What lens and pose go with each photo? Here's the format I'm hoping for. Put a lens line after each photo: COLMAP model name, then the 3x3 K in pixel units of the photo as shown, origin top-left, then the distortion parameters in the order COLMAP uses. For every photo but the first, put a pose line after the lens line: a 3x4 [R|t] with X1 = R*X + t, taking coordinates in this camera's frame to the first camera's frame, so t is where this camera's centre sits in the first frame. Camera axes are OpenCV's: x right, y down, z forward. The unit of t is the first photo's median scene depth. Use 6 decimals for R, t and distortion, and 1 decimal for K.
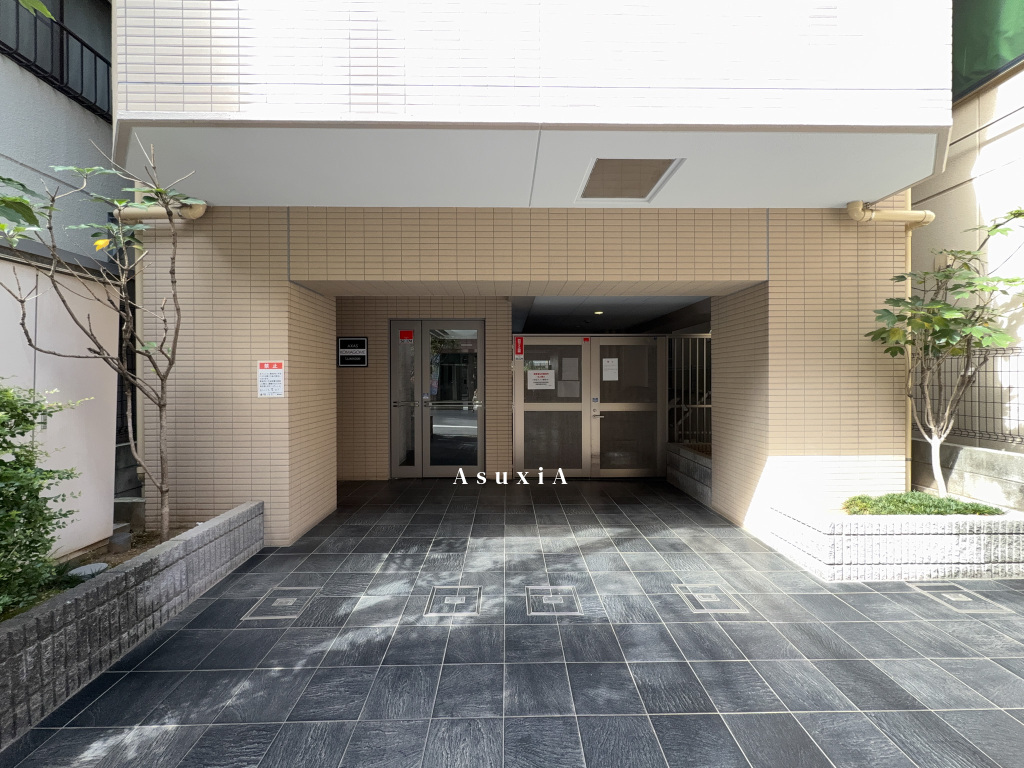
lens RADIAL K [[408.6, 0, 512.7], [0, 408.6, 383.2], [0, 0, 1]] dist [-0.000803, -0.000151]
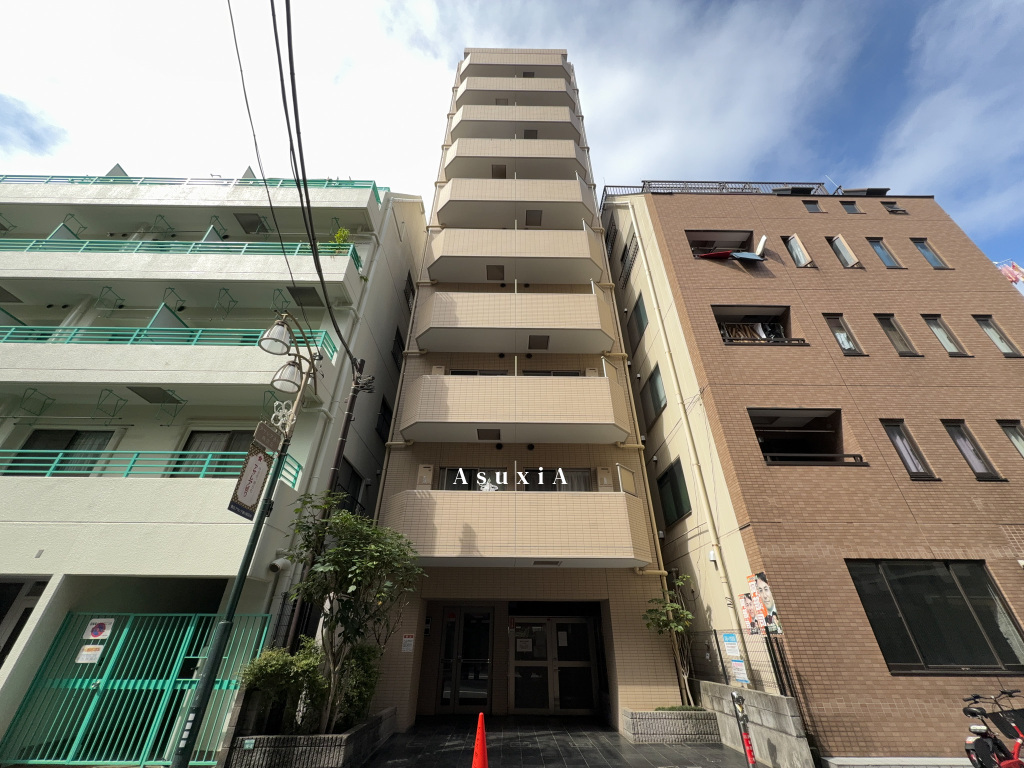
lens RADIAL K [[408.6, 0, 512.7], [0, 408.6, 383.2], [0, 0, 1]] dist [-0.000803, -0.000151]
pose [[0.999957, 0.005749, -0.007263, 0.042712], [-0.008794, 0.835435, -0.549519, 0.029324], [0.002908, 0.549559, 0.835450, -1.939834]]
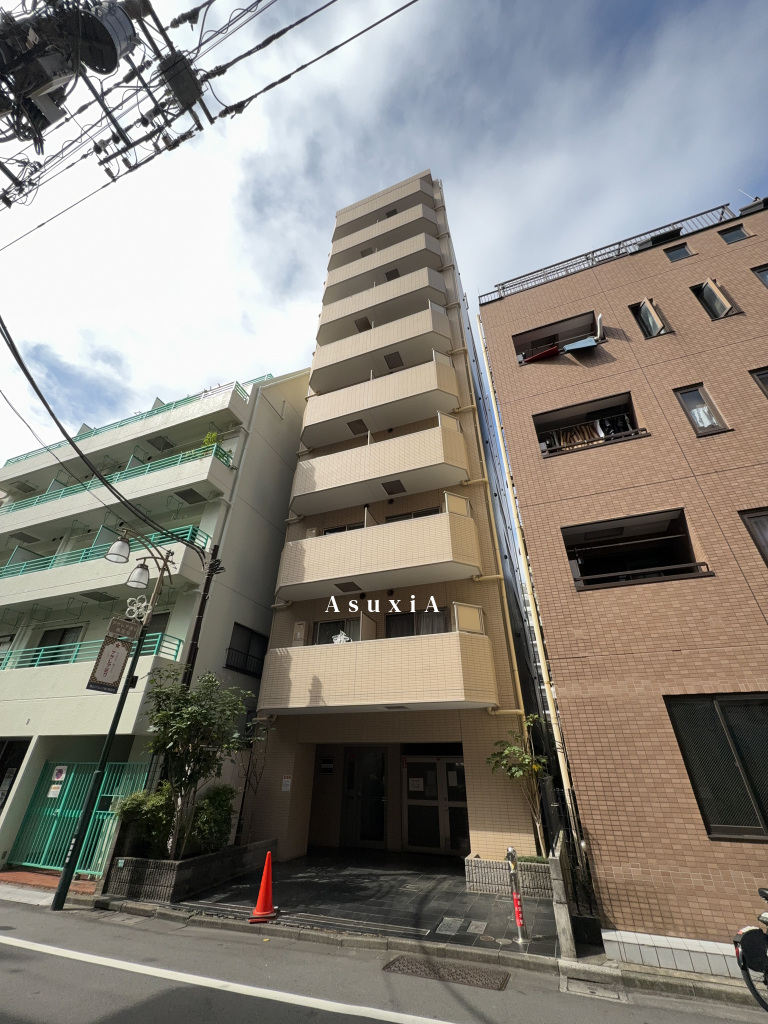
lens RADIAL K [[408.6, 0, 384.0], [0, 408.6, 512.0], [0, 0, 1]] dist [-0.000803, -0.000151]
pose [[0.926881, -0.188593, -0.324536, 1.315902], [-0.018000, 0.841285, -0.540292, -0.075871], [0.374922, 0.506629, 0.776377, -1.909072]]
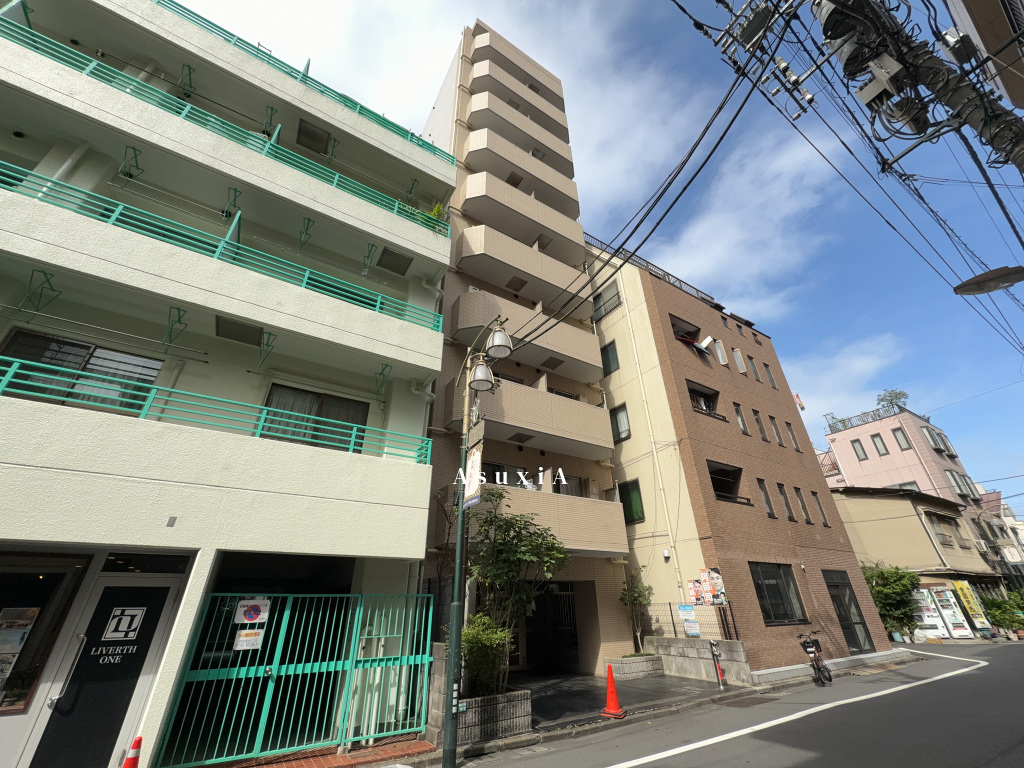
lens RADIAL K [[408.6, 0, 512.7], [0, 408.6, 383.2], [0, 0, 1]] dist [-0.000803, -0.000151]
pose [[0.855094, 0.243227, 0.457881, -1.972134], [0.018573, 0.868197, -0.495872, -0.005193], [-0.518141, 0.432521, 0.737872, -1.917273]]
